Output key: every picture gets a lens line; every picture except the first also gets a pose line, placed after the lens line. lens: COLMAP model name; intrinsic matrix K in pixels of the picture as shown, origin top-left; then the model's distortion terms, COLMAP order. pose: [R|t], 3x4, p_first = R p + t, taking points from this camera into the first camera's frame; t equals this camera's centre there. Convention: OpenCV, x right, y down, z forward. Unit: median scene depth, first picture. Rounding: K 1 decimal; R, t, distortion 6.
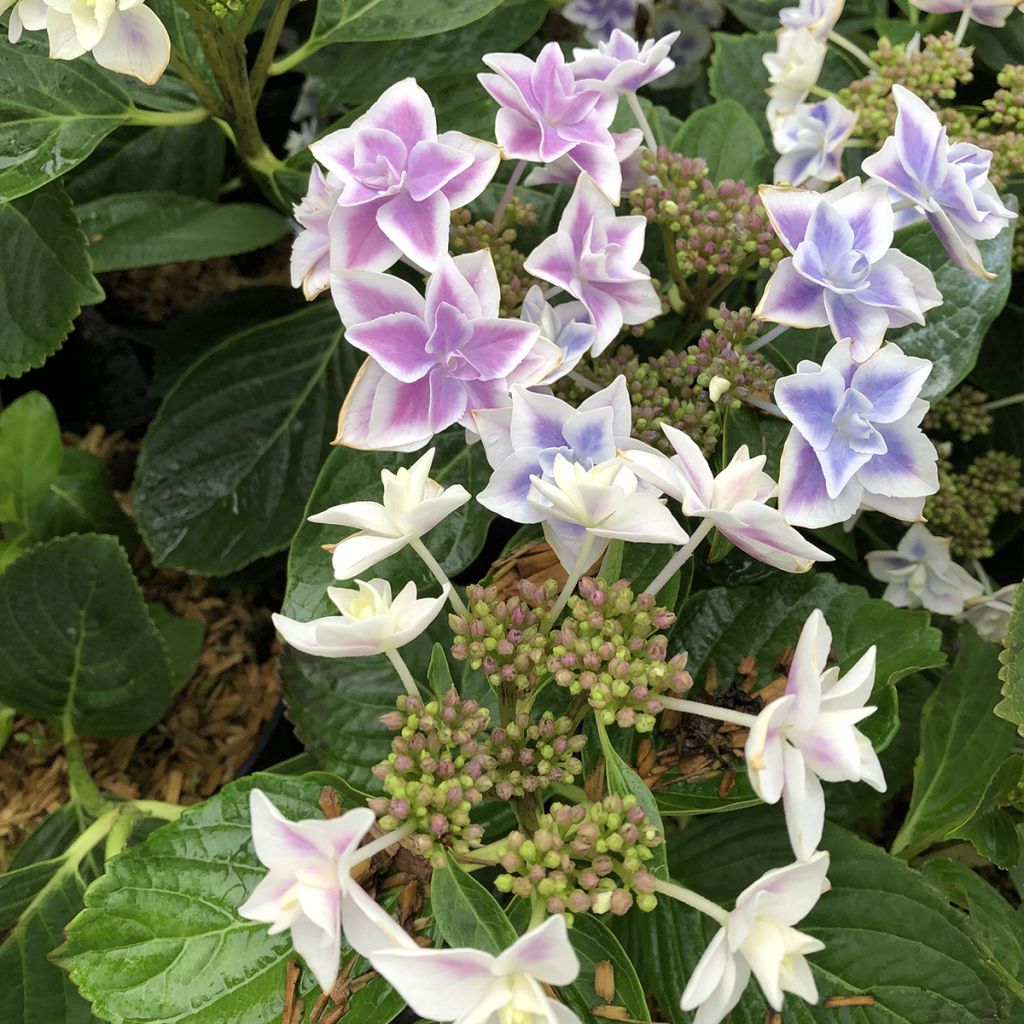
lens RADIAL K [[1299.8, 0, 512.6], [0, 1299.8, 379.6], [0, 0, 1]] dist [0.185021, -0.397273]
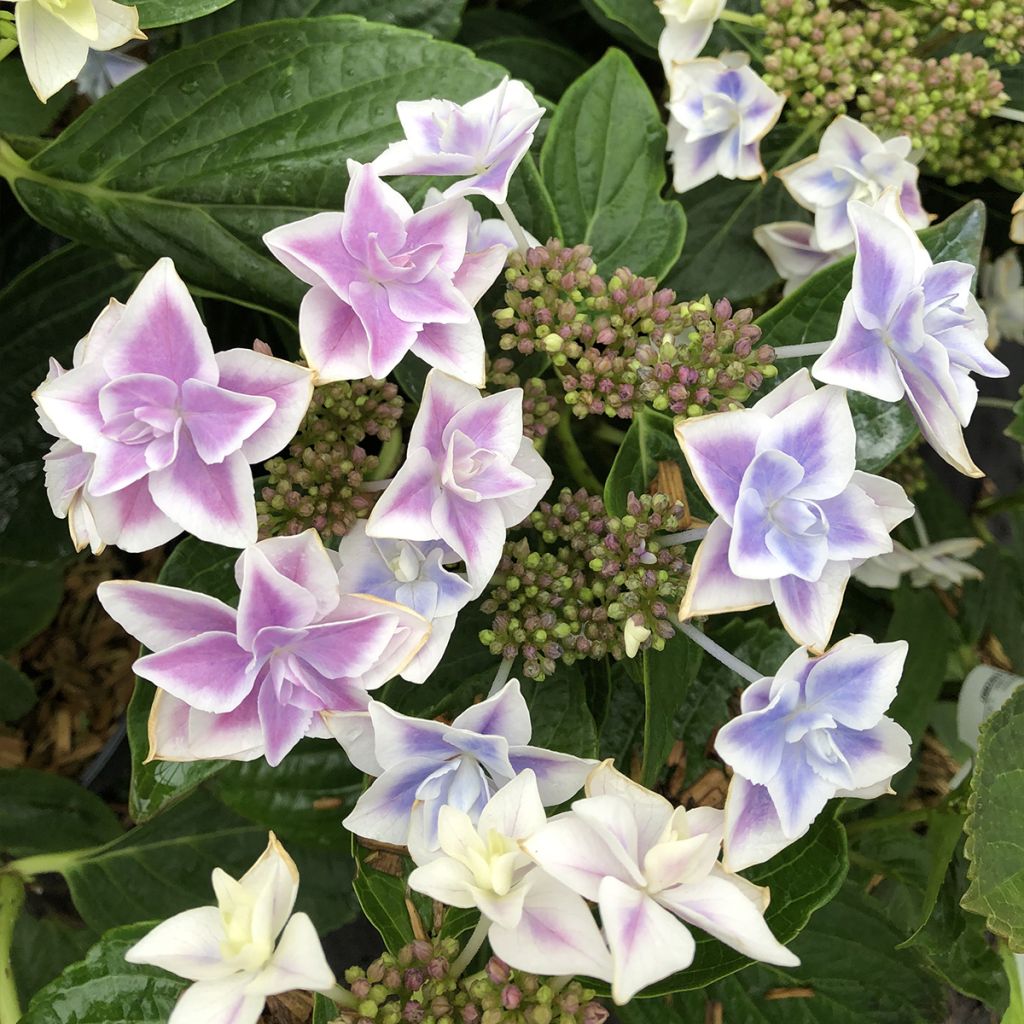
lens RADIAL K [[1299.8, 0, 512.6], [0, 1299.8, 379.6], [0, 0, 1]] dist [0.185021, -0.397273]
pose [[0.990740, -0.119521, 0.064405, 0.049775], [0.089725, 0.932407, 0.350095, -0.393791], [-0.101896, -0.341074, 0.934498, 0.308534]]
